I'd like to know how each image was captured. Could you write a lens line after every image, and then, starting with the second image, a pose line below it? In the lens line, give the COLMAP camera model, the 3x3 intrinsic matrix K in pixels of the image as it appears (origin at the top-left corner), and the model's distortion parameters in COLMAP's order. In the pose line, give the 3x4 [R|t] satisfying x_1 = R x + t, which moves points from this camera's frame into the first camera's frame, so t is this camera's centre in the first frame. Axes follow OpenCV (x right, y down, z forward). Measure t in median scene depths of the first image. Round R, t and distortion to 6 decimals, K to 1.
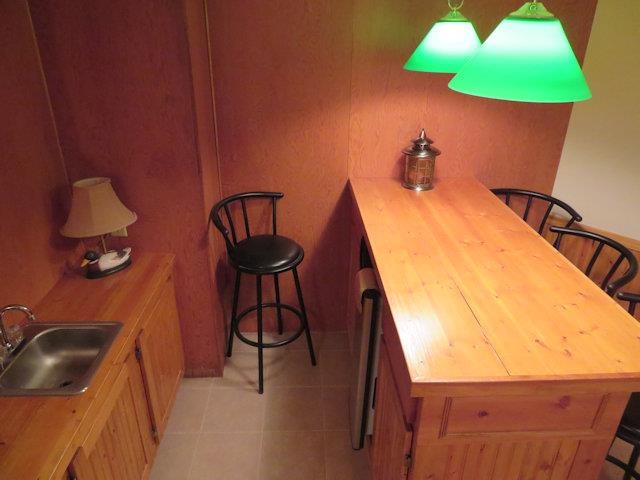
lens RADIAL K [[454.9, 0, 318.9], [0, 454.9, 239.2], [0, 0, 1]] dist [-0.012123, 0.003748]
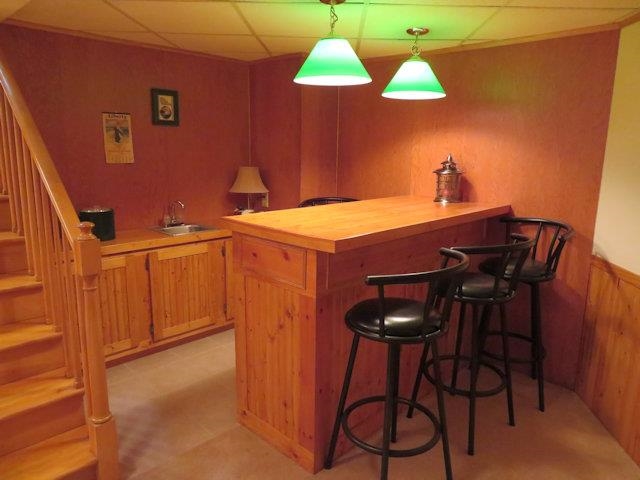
lens RADIAL K [[454.9, 0, 318.9], [0, 454.9, 239.2], [0, 0, 1]] dist [-0.012123, 0.003748]
pose [[0.688666, 0.143416, -0.710754, 0.866476], [-0.323009, 0.938284, -0.123643, 0.235383], [0.649157, 0.314729, 0.692490, -0.011101]]
